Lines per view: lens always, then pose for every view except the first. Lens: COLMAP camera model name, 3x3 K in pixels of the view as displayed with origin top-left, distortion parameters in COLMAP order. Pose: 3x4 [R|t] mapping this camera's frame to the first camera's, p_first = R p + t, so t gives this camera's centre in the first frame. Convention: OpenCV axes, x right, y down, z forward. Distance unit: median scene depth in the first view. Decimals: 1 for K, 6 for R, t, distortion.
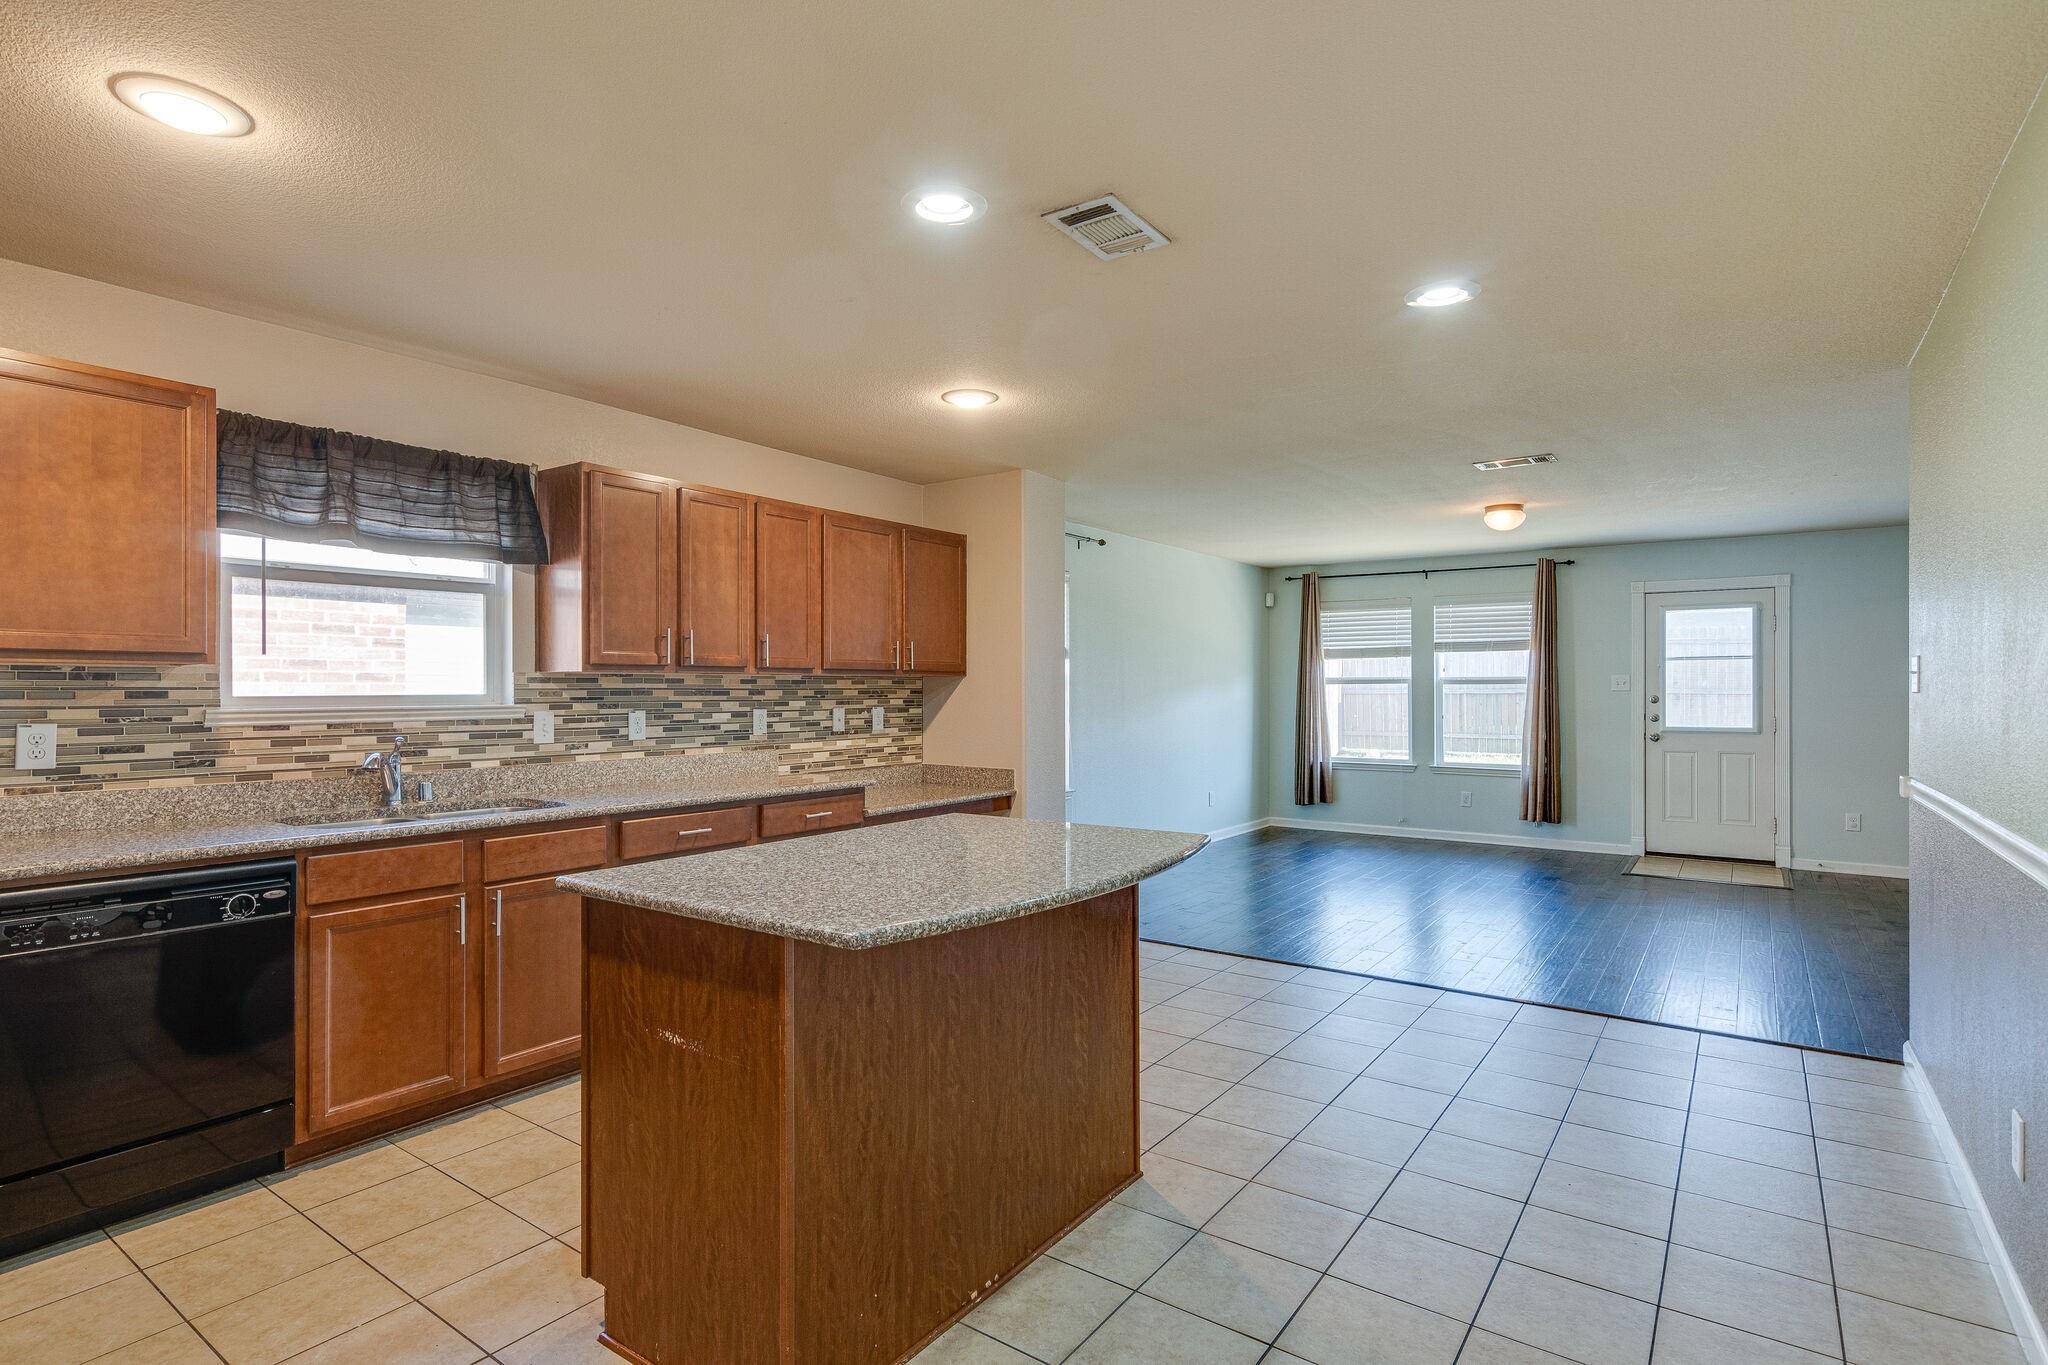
lens RADIAL K [[1051.5, 0, 1028.0], [0, 1051.5, 682.5], [0, 0, 1]] dist [0.002183, -0.004963]
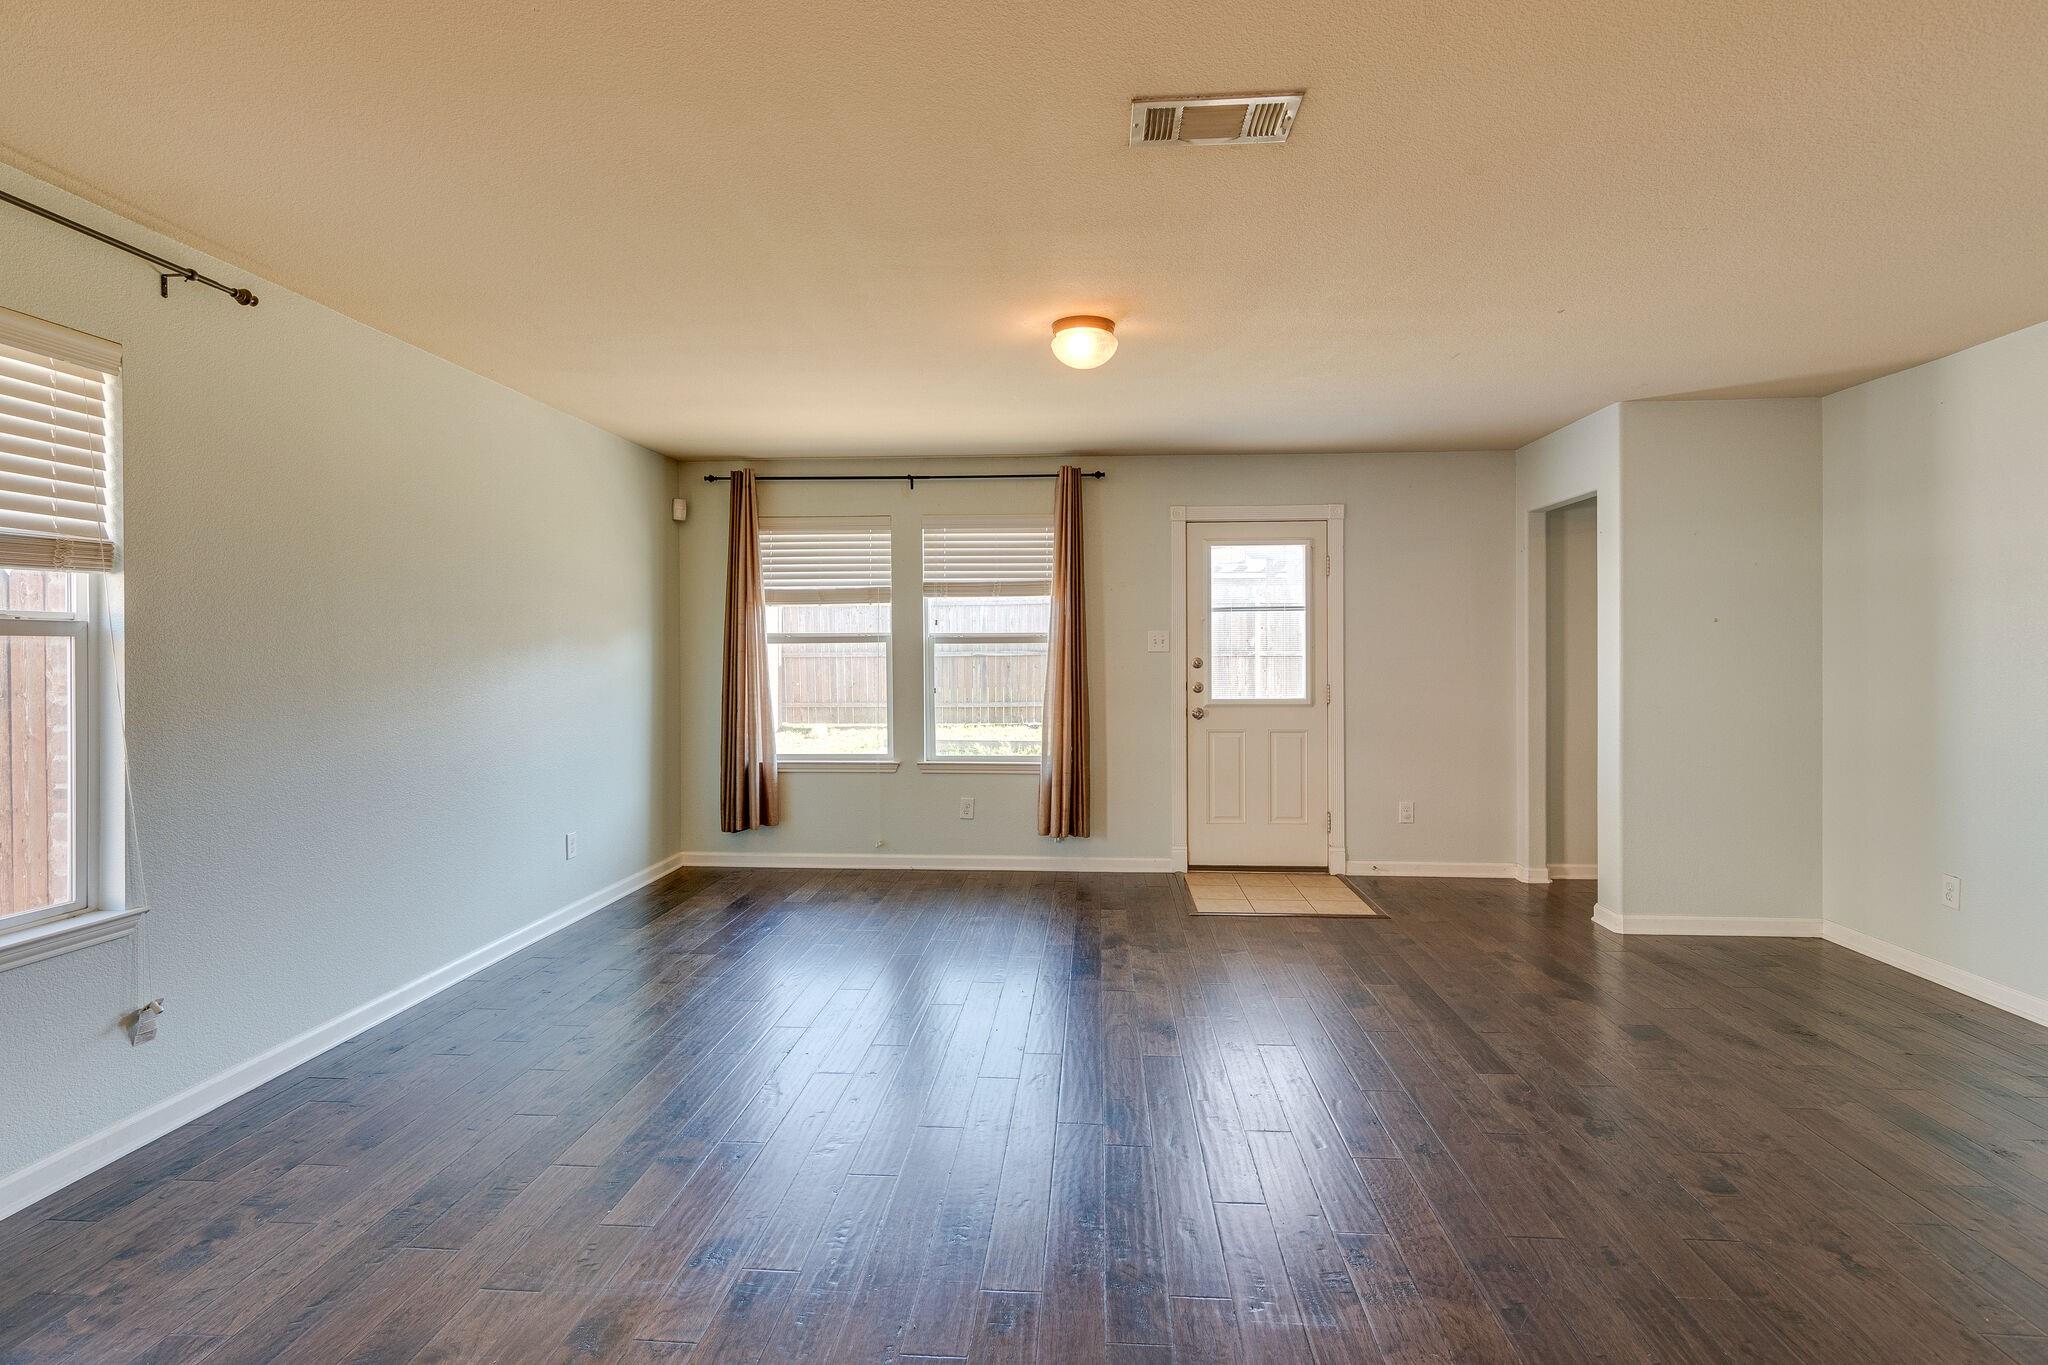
lens RADIAL K [[1051.5, 0, 1043.7], [0, 1051.5, 667.6], [0, 0, 1]] dist [0.002183, -0.004963]
pose [[0.859625, -0.010539, 0.510817, 0.106308], [0.000035, 0.999788, 0.020568, 0.003725], [-0.510926, -0.017663, 0.859443, 0.385139]]
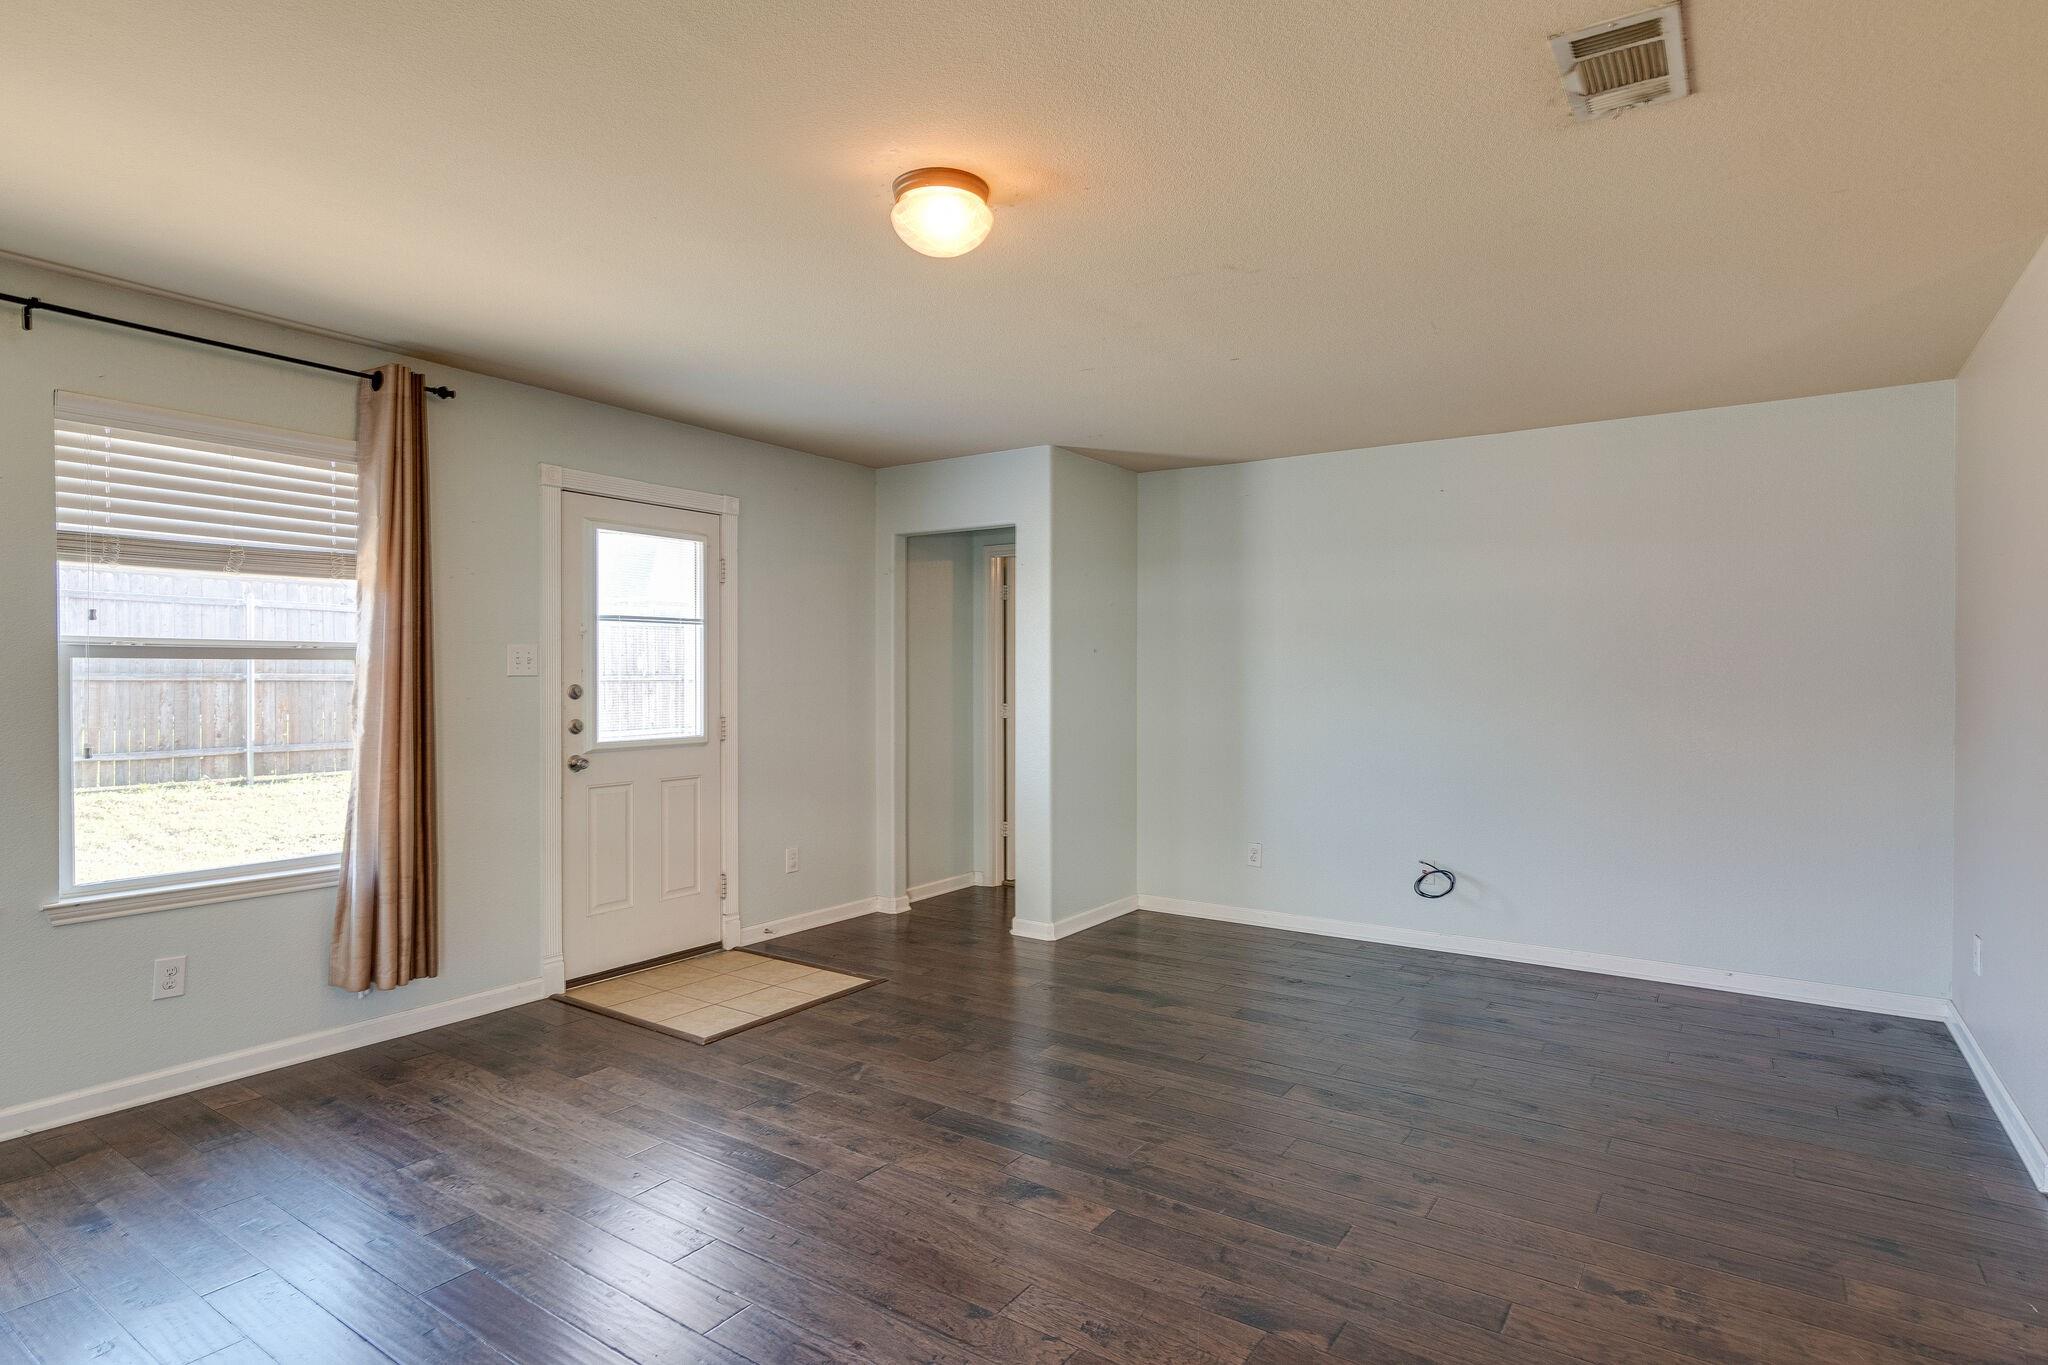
lens RADIAL K [[1051.5, 0, 1073.2], [0, 1051.5, 680.6], [0, 0, 1]] dist [0.002183, -0.004963]
pose [[-0.024451, -0.005069, 0.999688, 0.050681], [-0.008140, 0.999955, 0.004871, 0.005540], [-0.999668, -0.008018, -0.024491, 0.726847]]
